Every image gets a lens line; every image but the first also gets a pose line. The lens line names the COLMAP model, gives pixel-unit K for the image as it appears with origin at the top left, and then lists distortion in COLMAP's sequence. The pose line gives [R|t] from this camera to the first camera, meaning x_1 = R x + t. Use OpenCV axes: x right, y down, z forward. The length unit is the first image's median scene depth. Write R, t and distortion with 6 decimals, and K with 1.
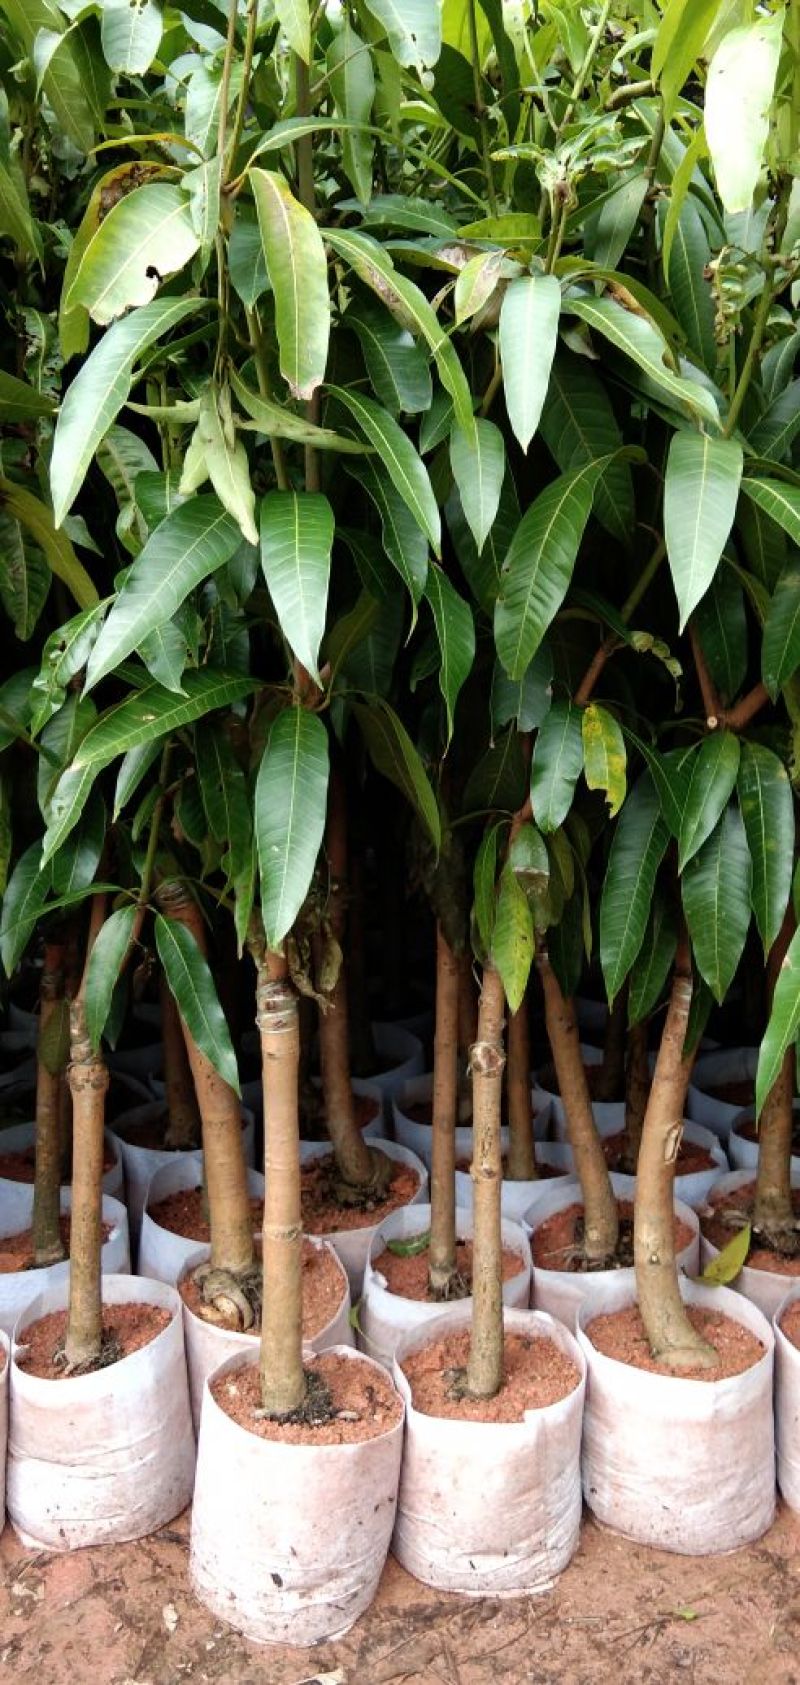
lens RADIAL K [[1354.6, 0, 397.9], [0, 1354.6, 834.1], [0, 0, 1]] dist [0.111652, -0.200617]
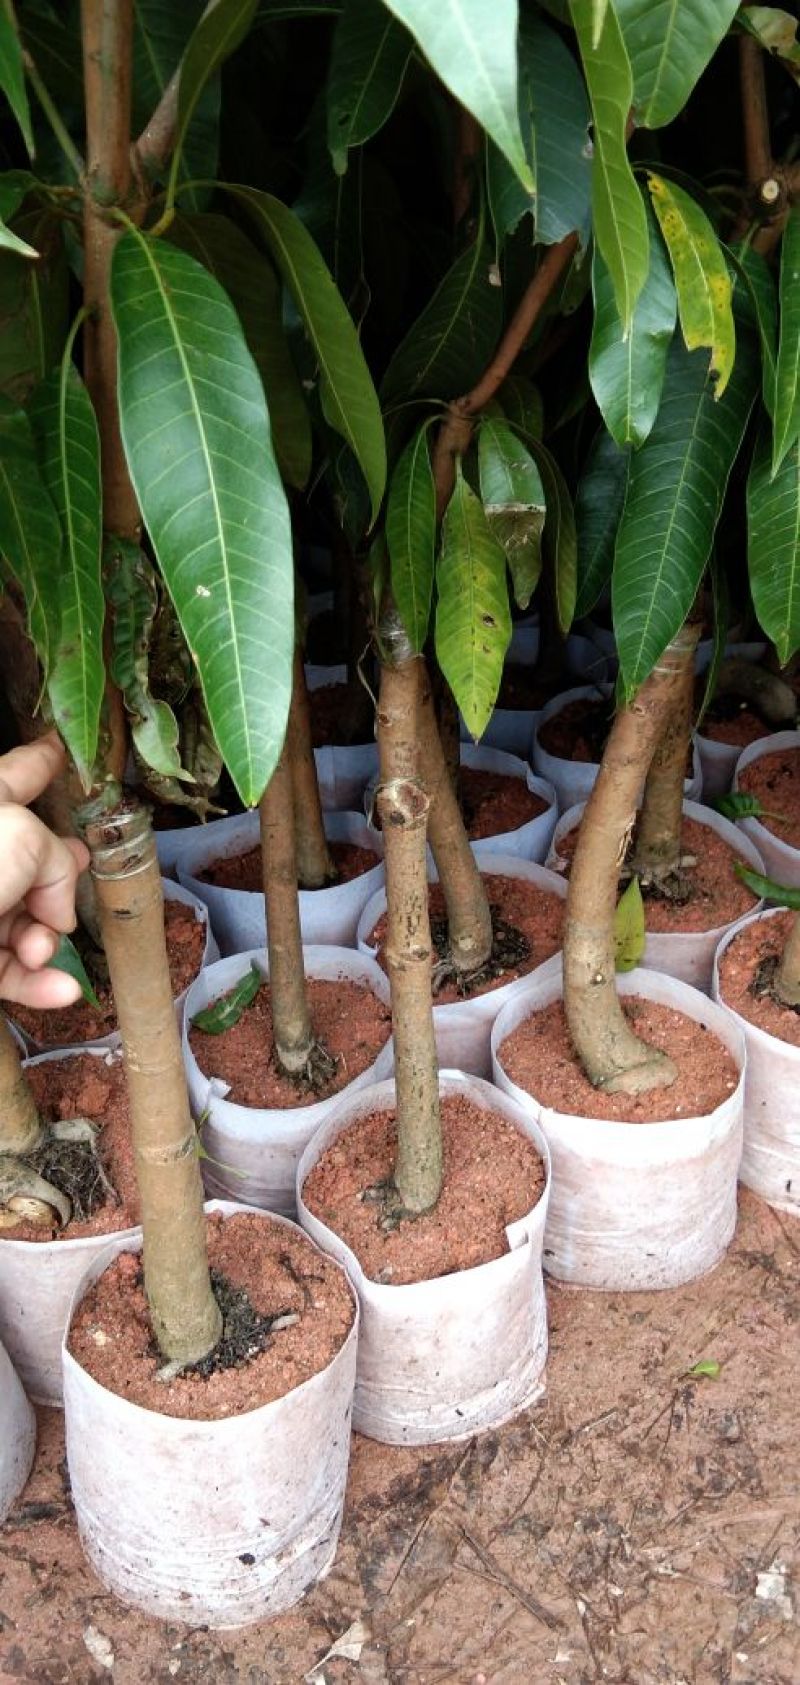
lens RADIAL K [[1354.6, 0, 397.9], [0, 1354.6, 834.1], [0, 0, 1]] dist [0.111652, -0.200617]
pose [[0.907841, -0.244751, 0.340471, -0.161113], [0.110498, 0.922913, 0.368811, -0.058047], [-0.404492, -0.297201, 0.864903, 0.443531]]
